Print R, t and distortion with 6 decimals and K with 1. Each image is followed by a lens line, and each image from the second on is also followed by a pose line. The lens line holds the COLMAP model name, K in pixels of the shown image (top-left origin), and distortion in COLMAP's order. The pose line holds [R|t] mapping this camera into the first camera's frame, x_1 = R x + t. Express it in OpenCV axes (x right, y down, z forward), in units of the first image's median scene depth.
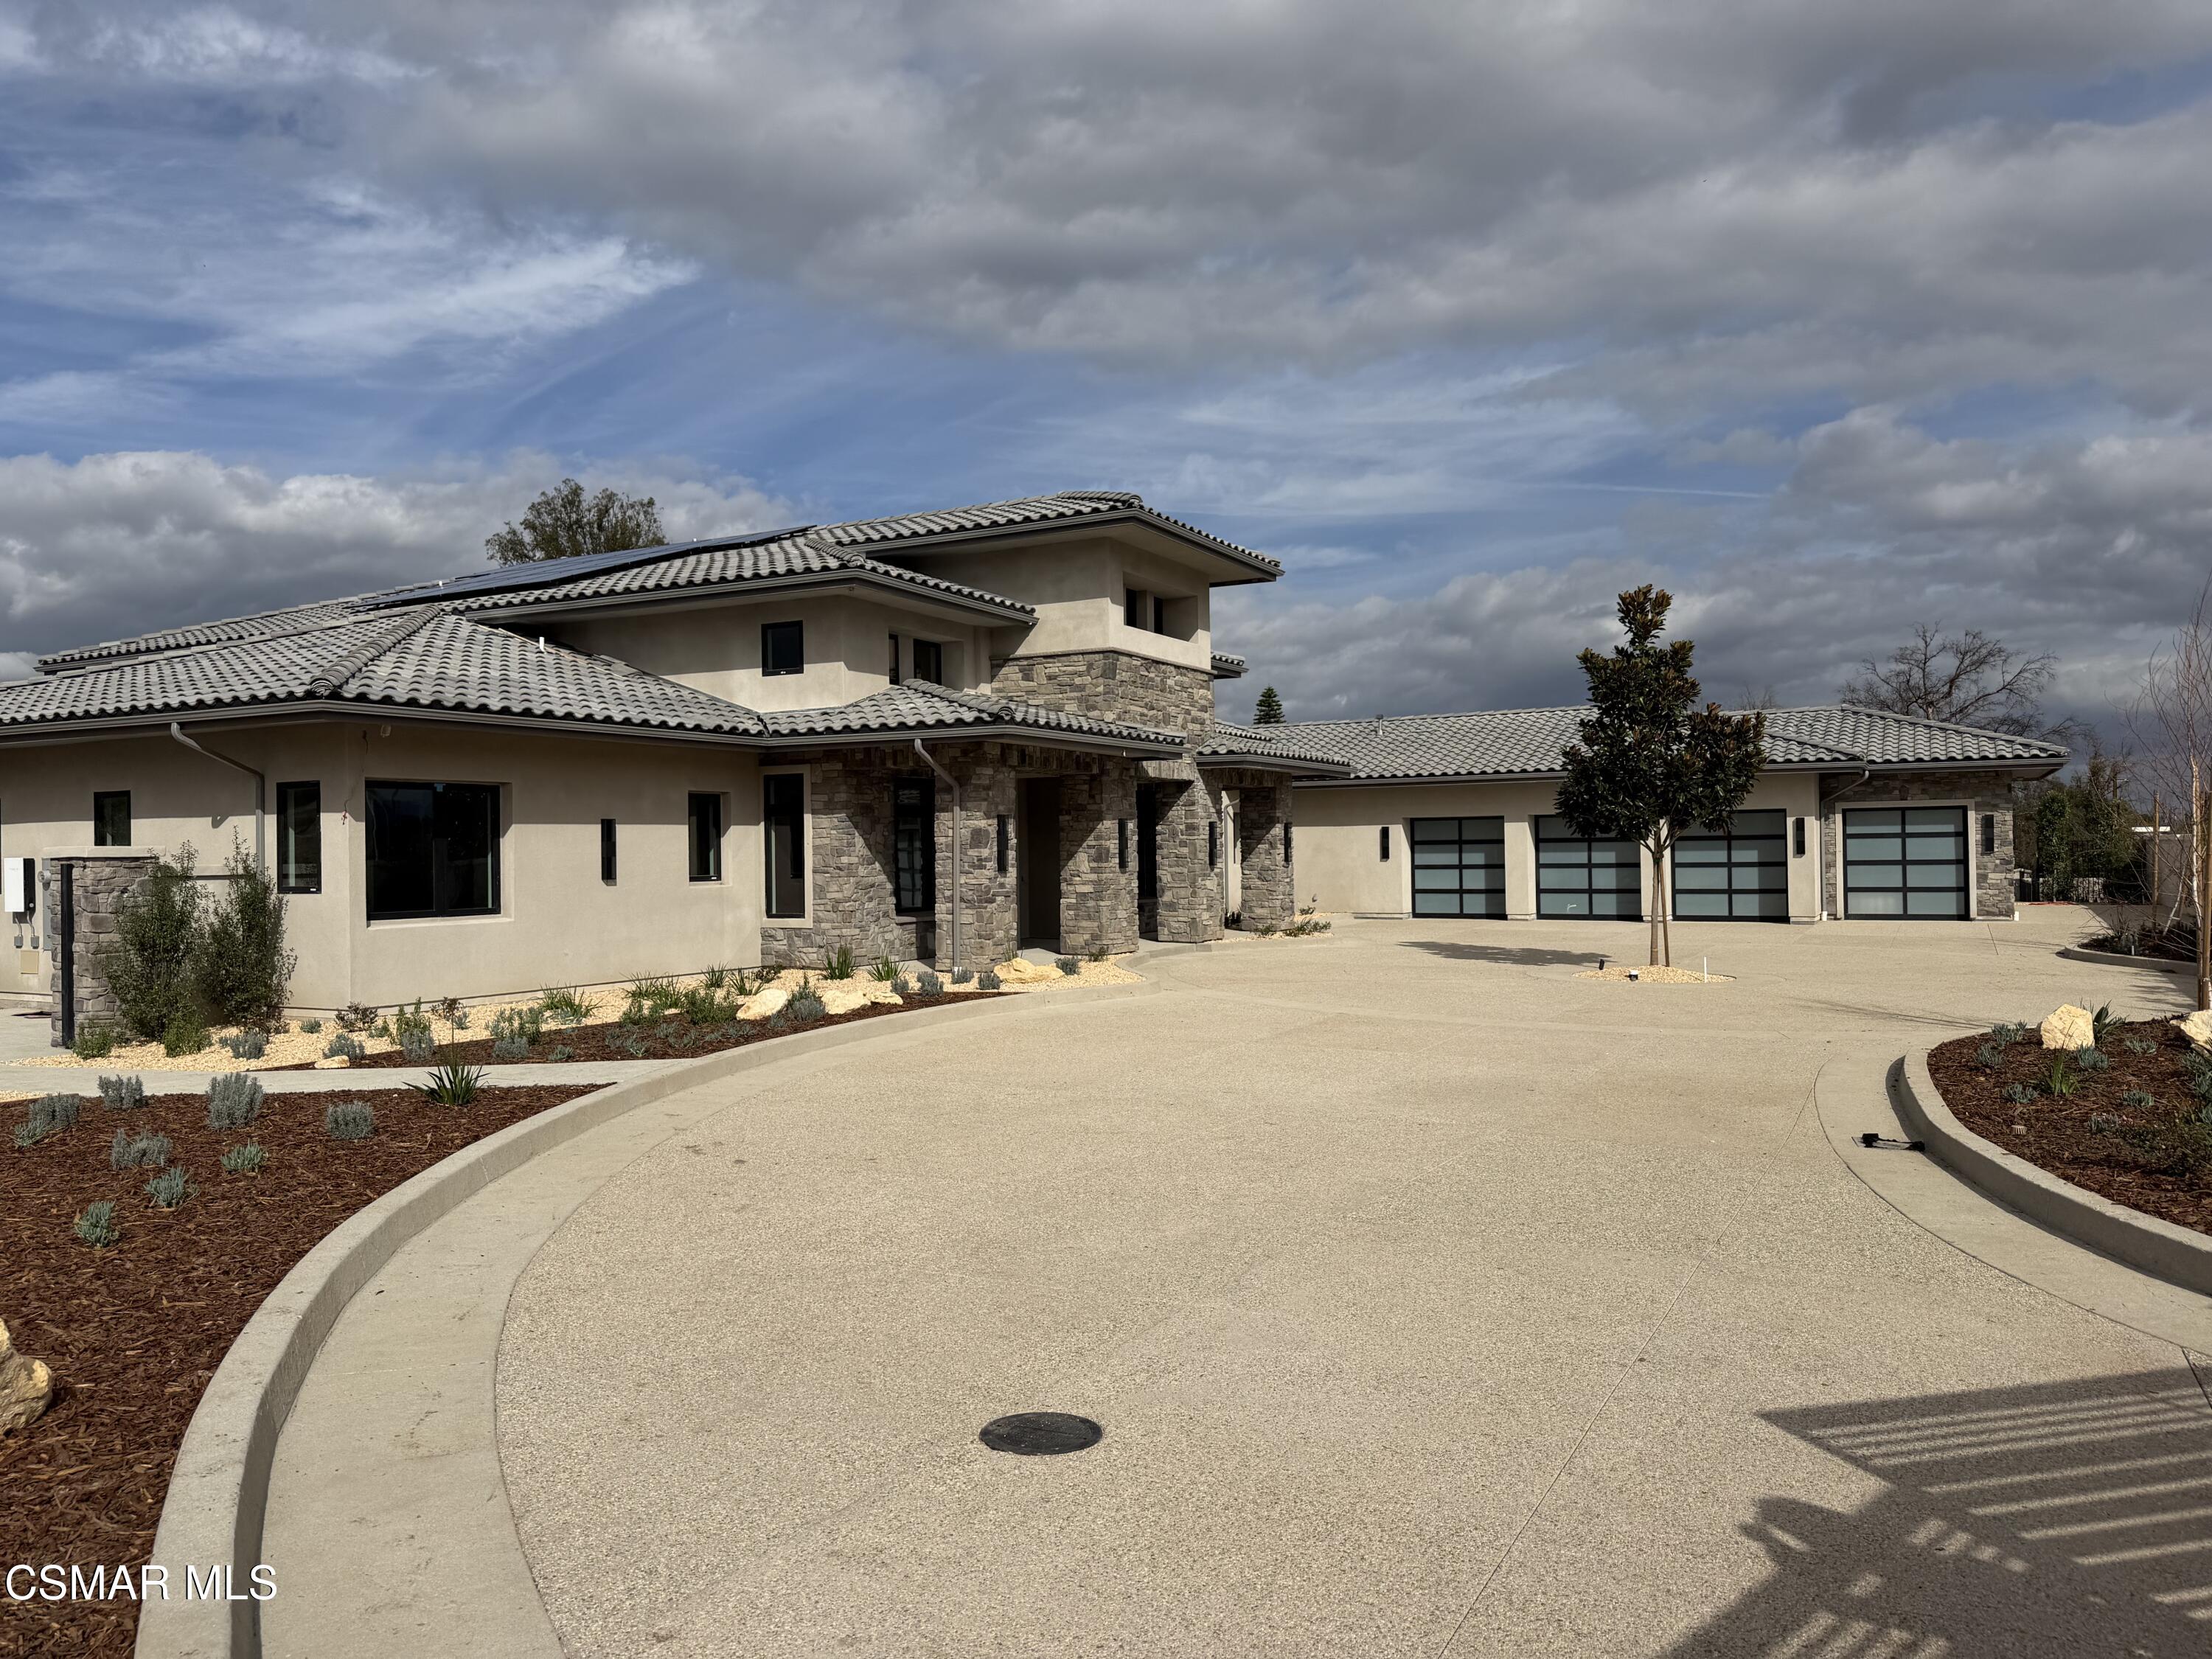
lens RADIAL K [[1542.1, 0, 1117.2], [0, 1542.1, 831.6], [0, 0, 1]] dist [0.051363, -0.057672]
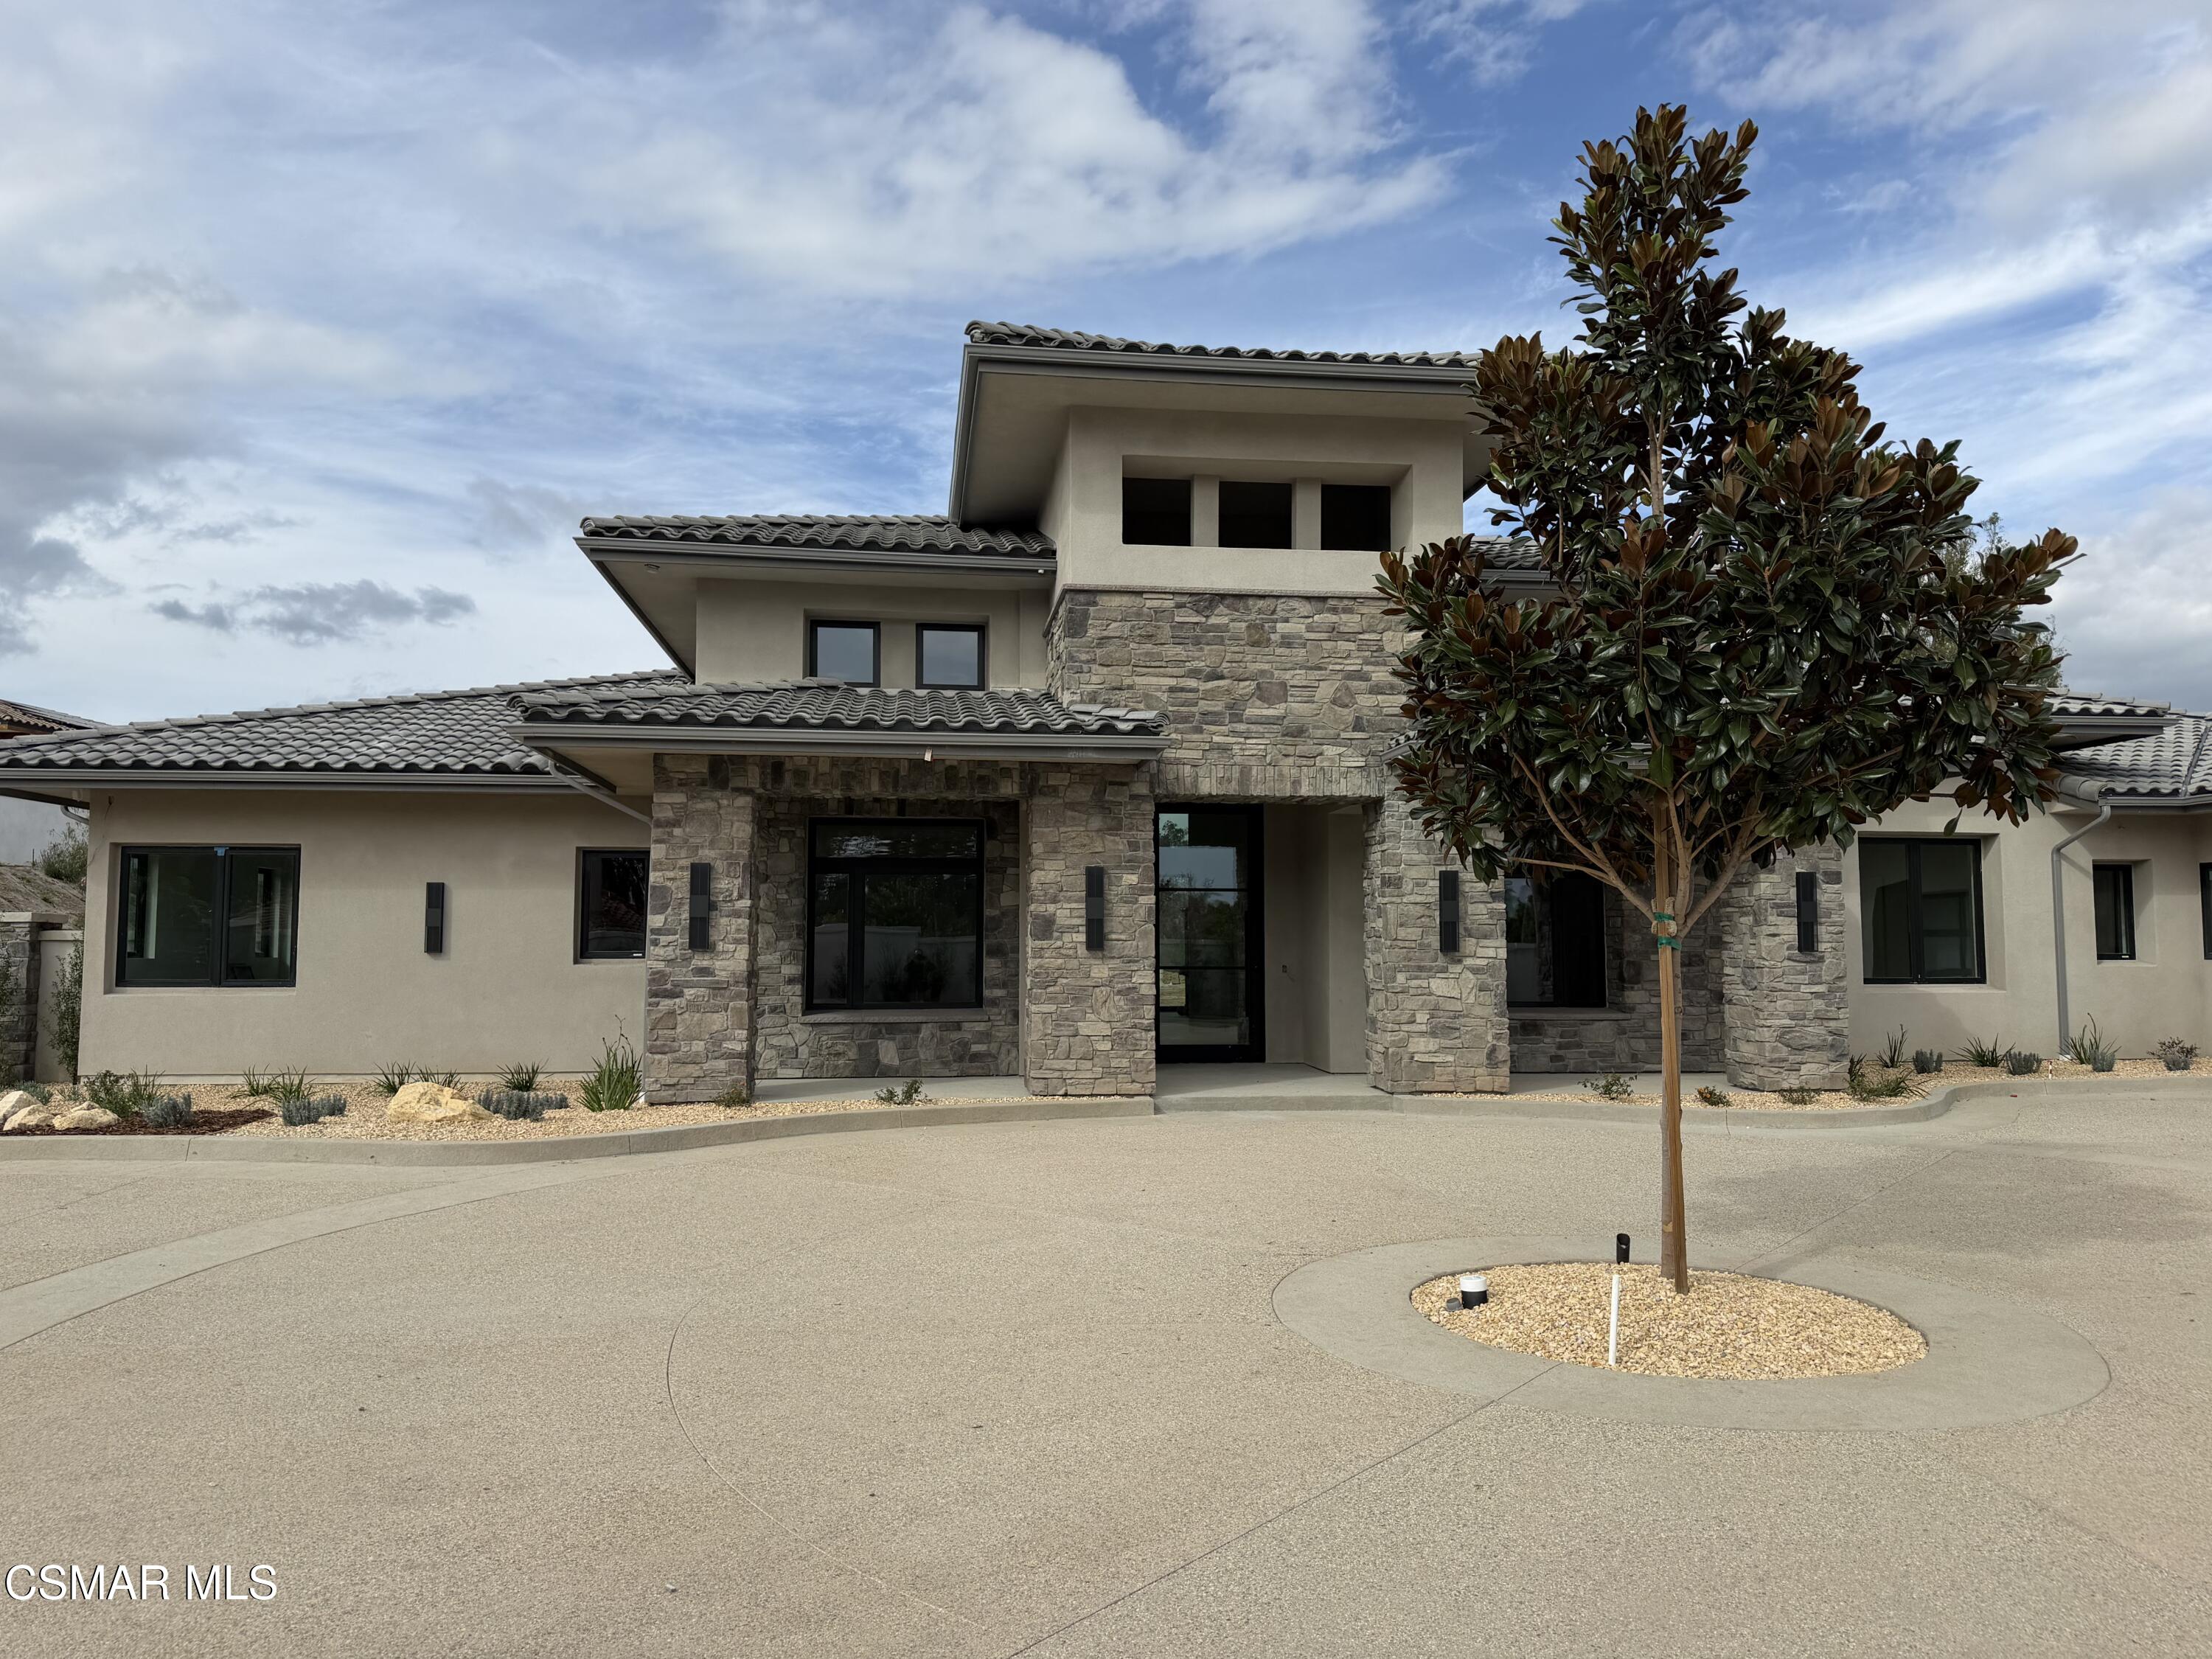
lens RADIAL K [[1570.9, 0, 1106.0], [0, 1570.9, 829.5], [0, 0, 1]] dist [0.065078, -0.068746]
pose [[0.567968, -0.052228, -0.821392, 0.475320], [0.001625, 0.998054, -0.062338, 0.014101], [0.823049, 0.034071, 0.566947, 0.622327]]
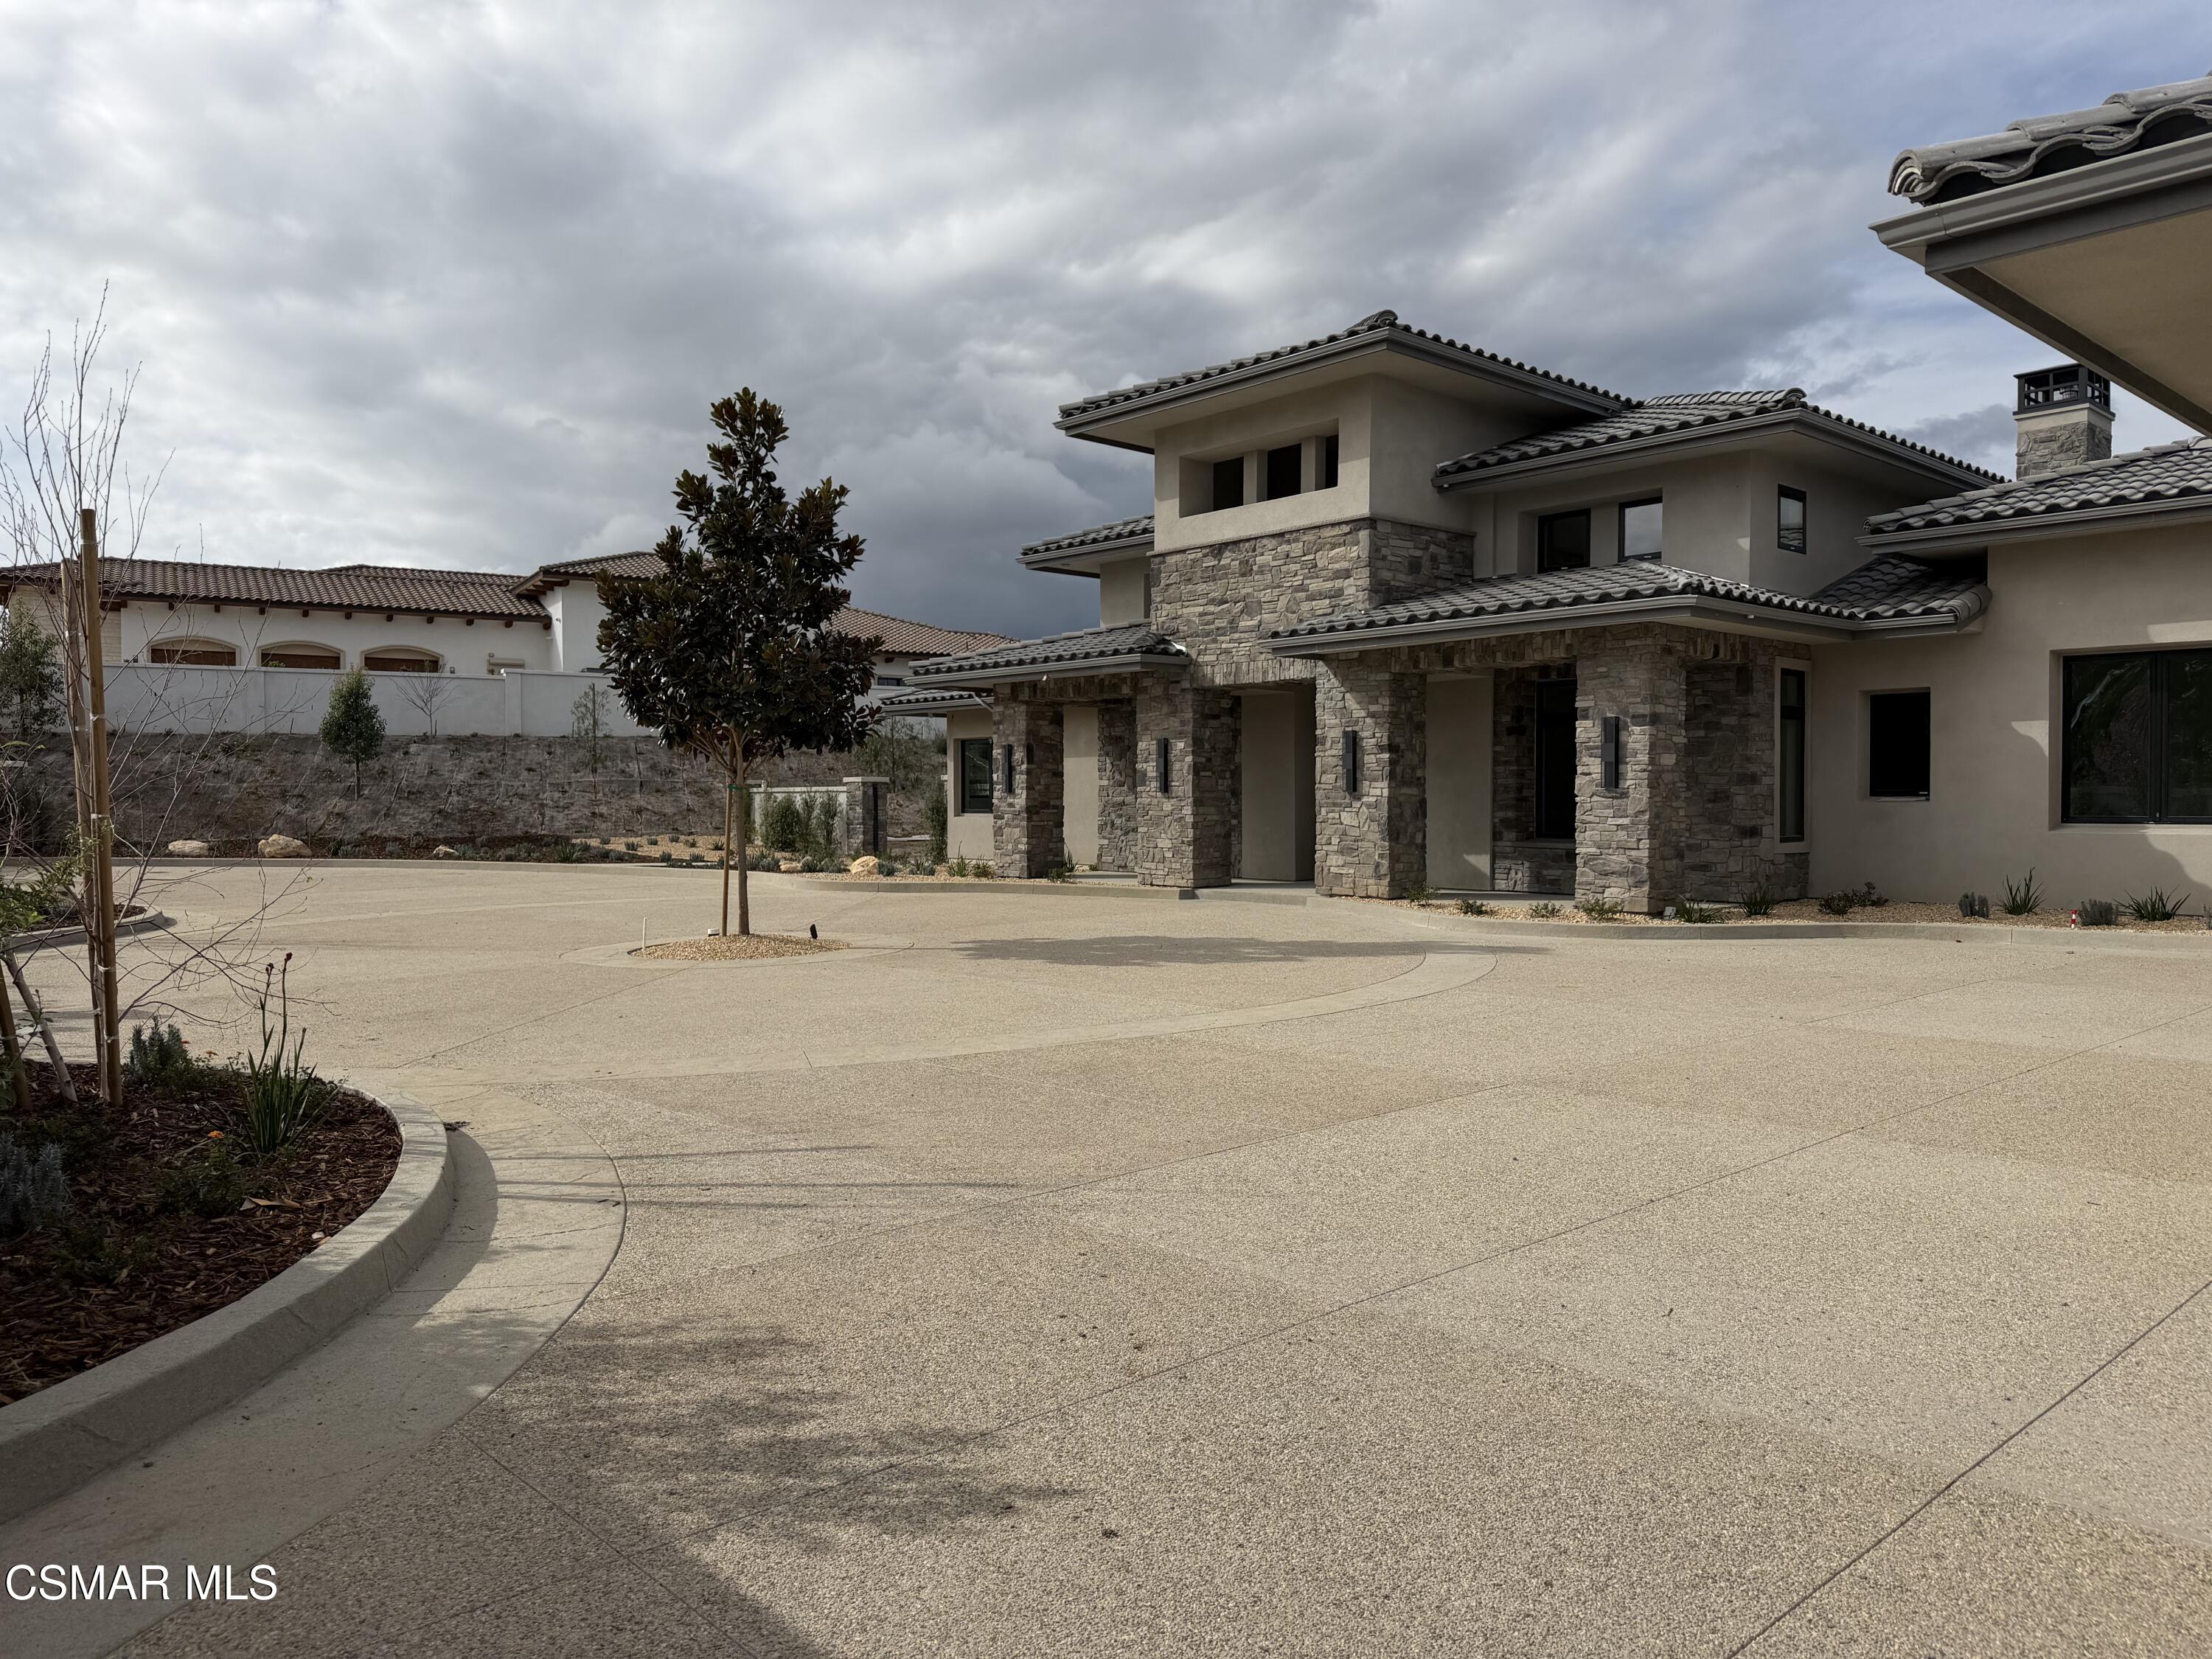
lens RADIAL K [[1542.1, 0, 1117.2], [0, 1542.1, 831.6], [0, 0, 1]] dist [0.051363, -0.057672]
pose [[-0.343753, 0.035569, -0.938386, 0.818265], [0.020644, 0.999327, 0.030317, 0.017411], [0.938833, -0.008951, -0.344256, 1.214124]]
